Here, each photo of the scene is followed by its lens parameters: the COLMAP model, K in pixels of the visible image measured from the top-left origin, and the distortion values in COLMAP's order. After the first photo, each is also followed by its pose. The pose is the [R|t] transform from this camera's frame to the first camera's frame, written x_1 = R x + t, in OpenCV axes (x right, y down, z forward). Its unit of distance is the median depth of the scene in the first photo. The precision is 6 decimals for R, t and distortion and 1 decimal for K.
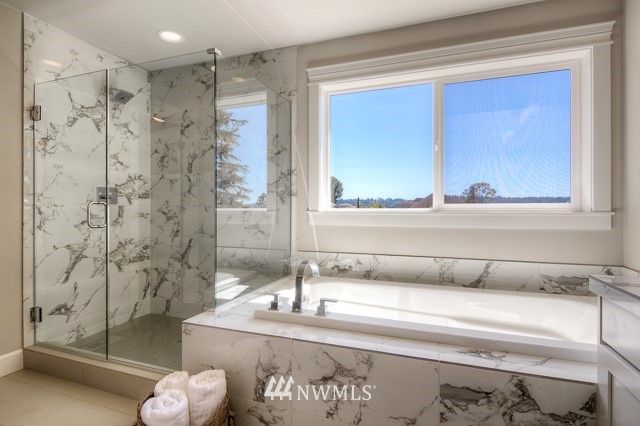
lens RADIAL K [[324.7, 0, 320.0], [0, 324.7, 213.0], [0, 0, 1]] dist [-0.004592, -0.001406]
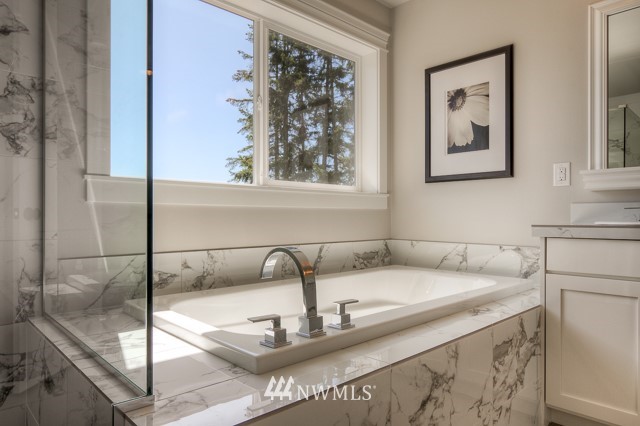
lens RADIAL K [[418.2, 0, 320.0], [0, 418.2, 213.0], [0, 0, 1]] dist [-0.003097, -0.003409]
pose [[0.447605, 0.003588, 0.894224, -0.556067], [0.005306, 0.999964, -0.006668, 0.073308], [-0.894215, 0.007729, 0.447570, 0.510406]]
